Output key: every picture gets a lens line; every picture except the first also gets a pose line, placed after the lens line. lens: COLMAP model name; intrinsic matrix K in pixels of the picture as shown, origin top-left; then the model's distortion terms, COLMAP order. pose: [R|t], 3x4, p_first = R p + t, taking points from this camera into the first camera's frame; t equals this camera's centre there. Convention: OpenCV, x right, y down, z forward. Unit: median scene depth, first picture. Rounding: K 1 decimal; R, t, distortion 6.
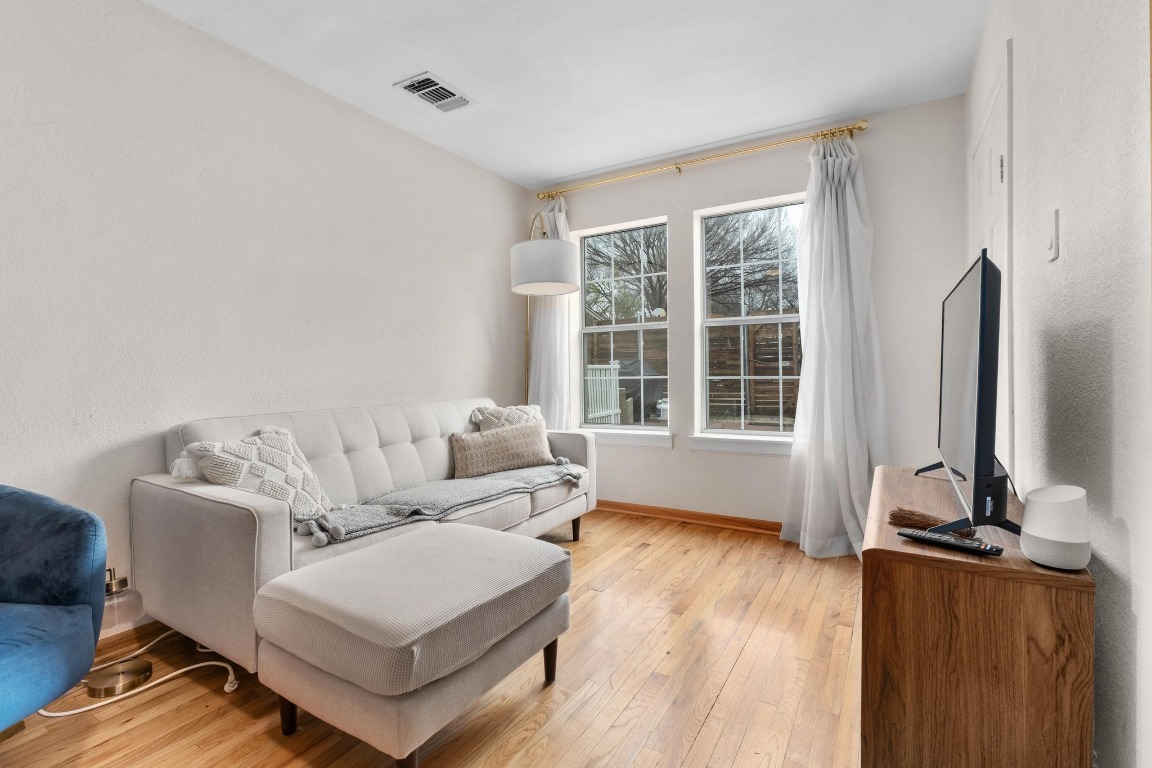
lens RADIAL K [[524.3, 0, 580.9], [0, 524.3, 368.3], [0, 0, 1]] dist [-0.017674, 0.000019]
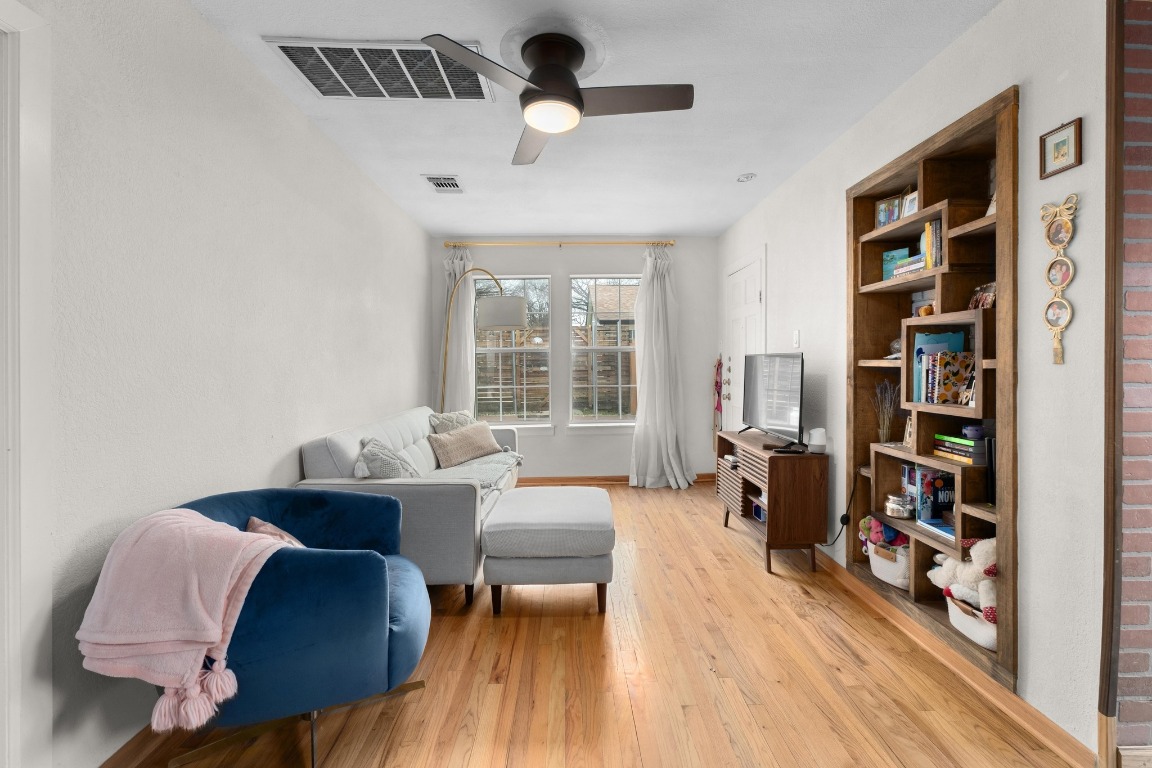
lens RADIAL K [[494.1, 0, 581.5], [0, 494.1, 362.5], [0, 0, 1]] dist [-0.003822, 0.000420]
pose [[0.847683, 0.004858, 0.530481, -0.585332], [0.000007, 0.999958, -0.009167, -0.045247], [-0.530504, 0.007774, 0.847647, -0.246987]]
